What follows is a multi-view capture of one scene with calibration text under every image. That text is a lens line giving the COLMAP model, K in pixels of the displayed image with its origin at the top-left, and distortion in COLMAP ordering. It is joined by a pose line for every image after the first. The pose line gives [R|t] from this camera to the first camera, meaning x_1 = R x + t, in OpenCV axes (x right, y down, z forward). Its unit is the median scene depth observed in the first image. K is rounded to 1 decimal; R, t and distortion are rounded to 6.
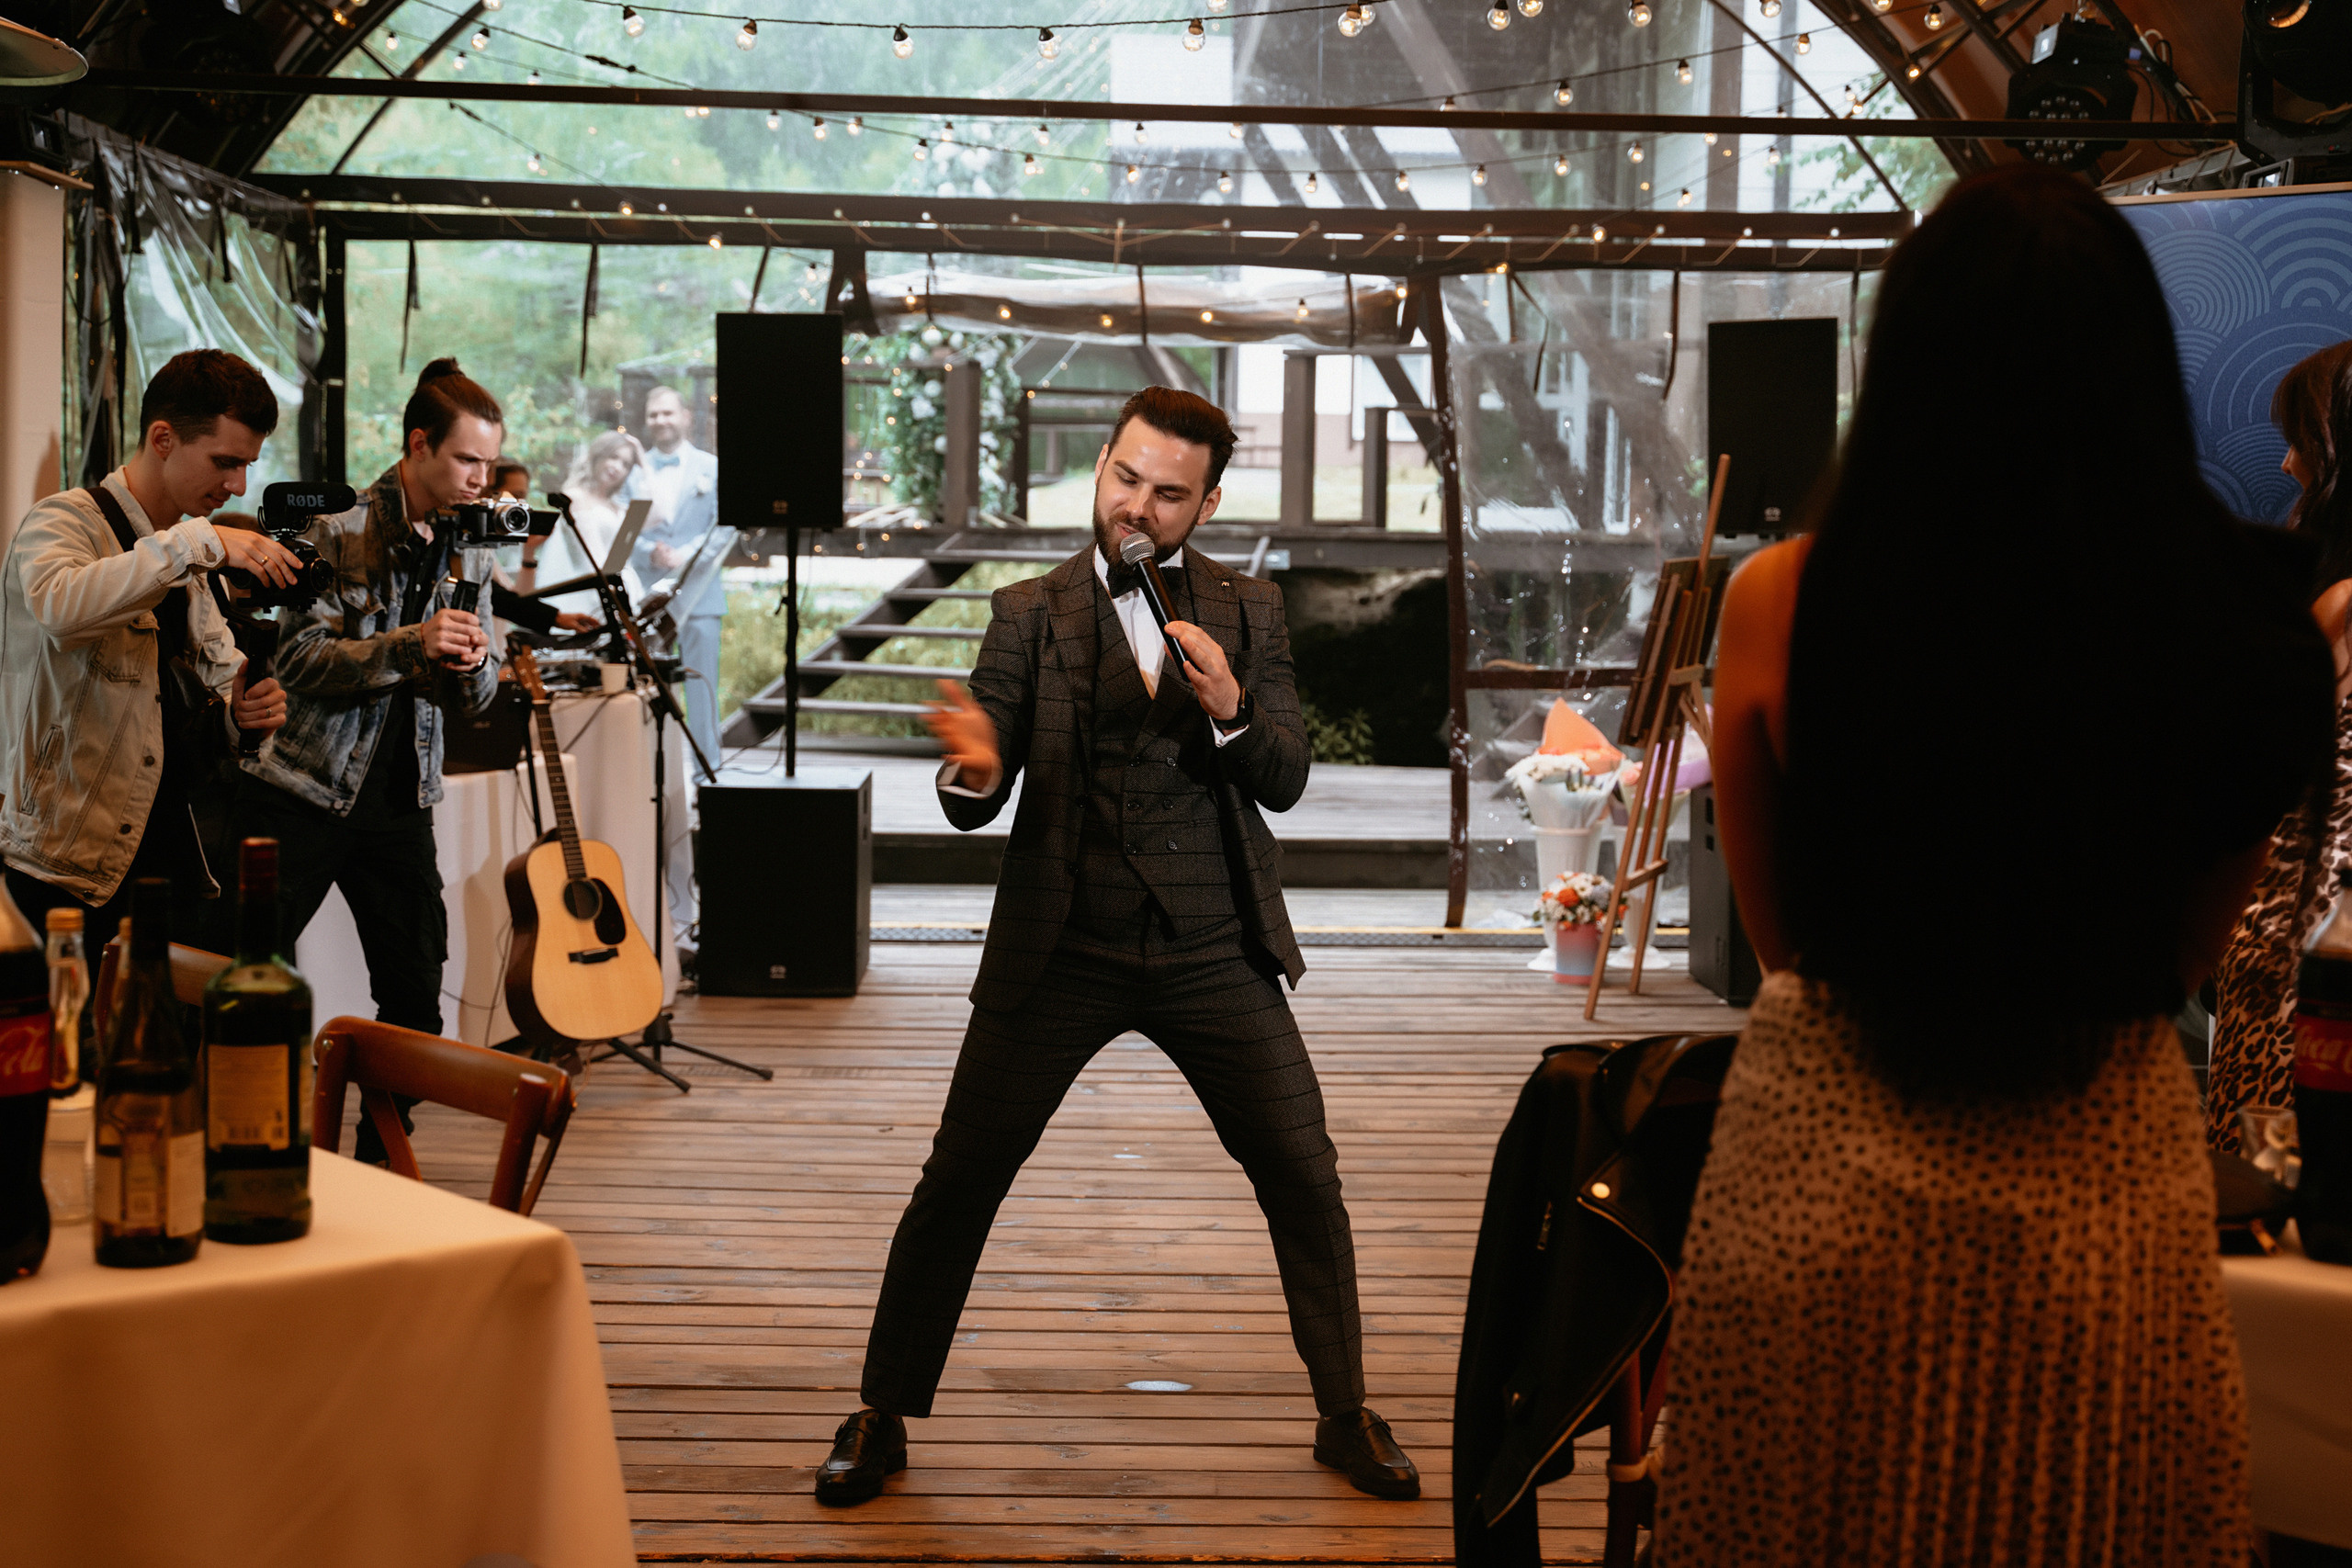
lens RADIAL K [[3116.4, 0, 1175.1], [0, 3116.4, 783.2], [0, 0, 1]] dist [0.011680, 0.000000]
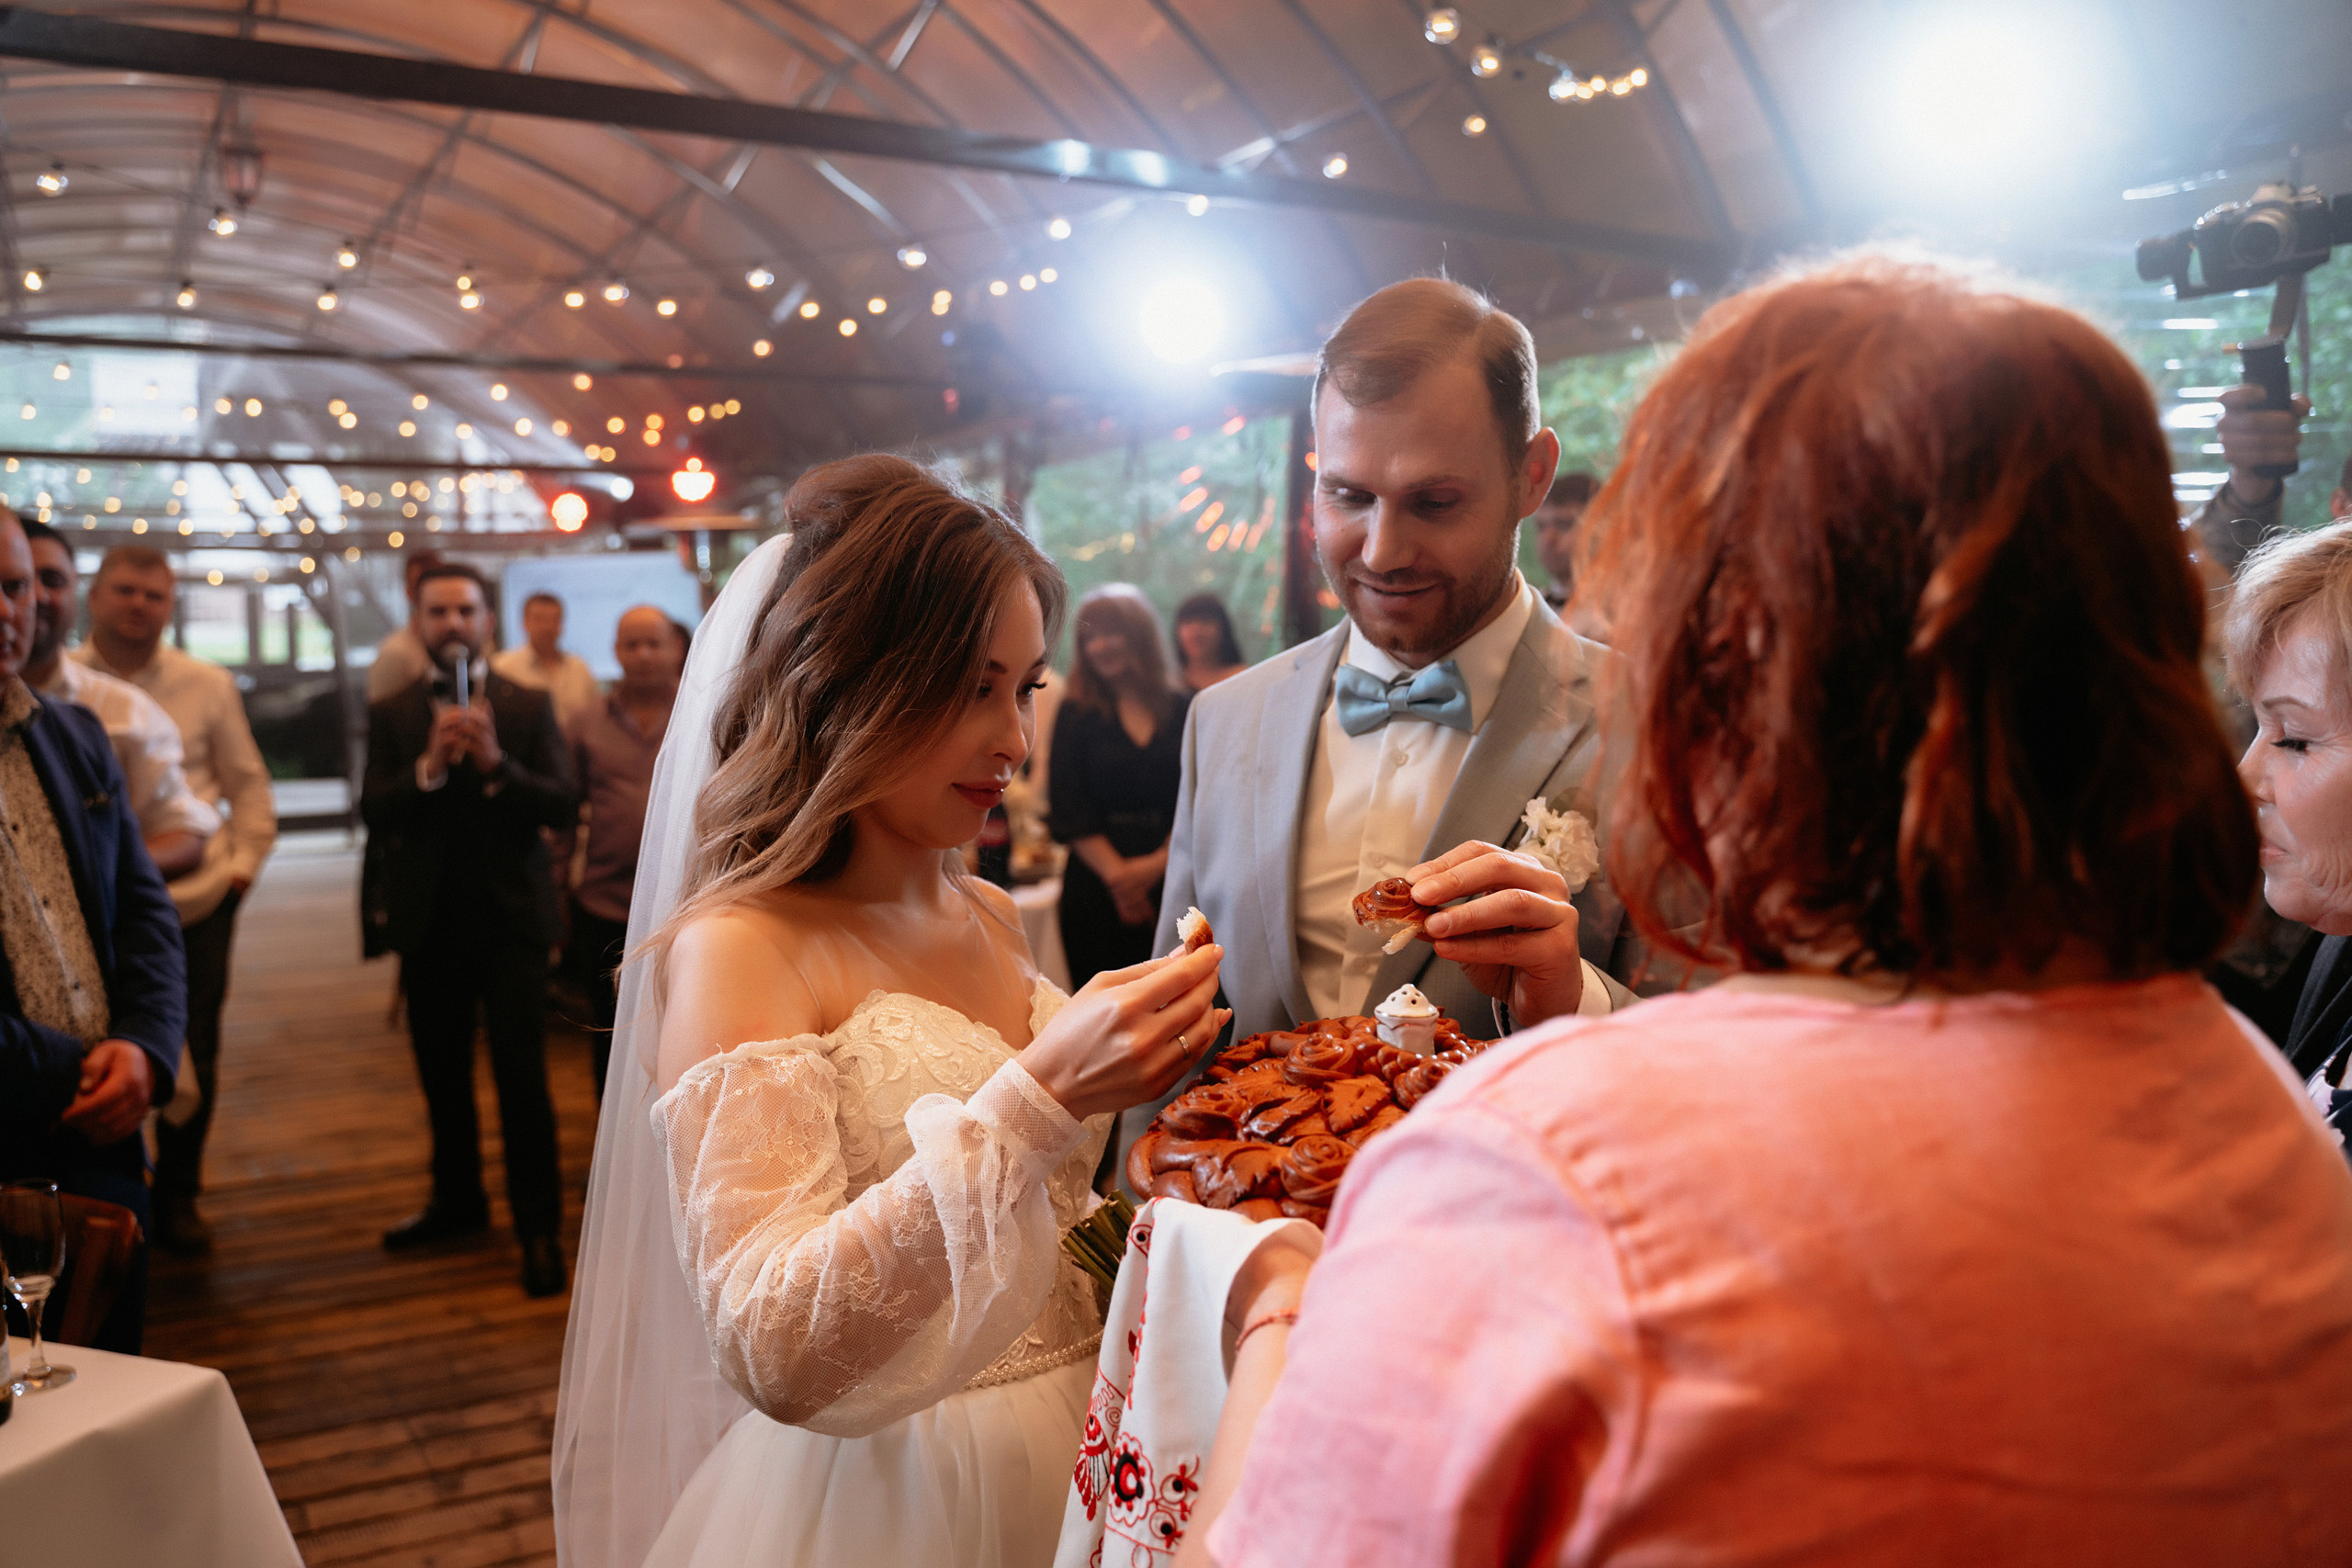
lens RADIAL K [[1908.9, 0, 1174.5], [0, 1908.9, 786.7], [0, 0, 1]] dist [-0.061341, 0.011650]
pose [[0.867914, -0.076950, 0.490718, -0.053278], [0.081488, 0.996600, 0.012153, 0.032268], [-0.489985, 0.029440, 0.871234, -0.384761]]
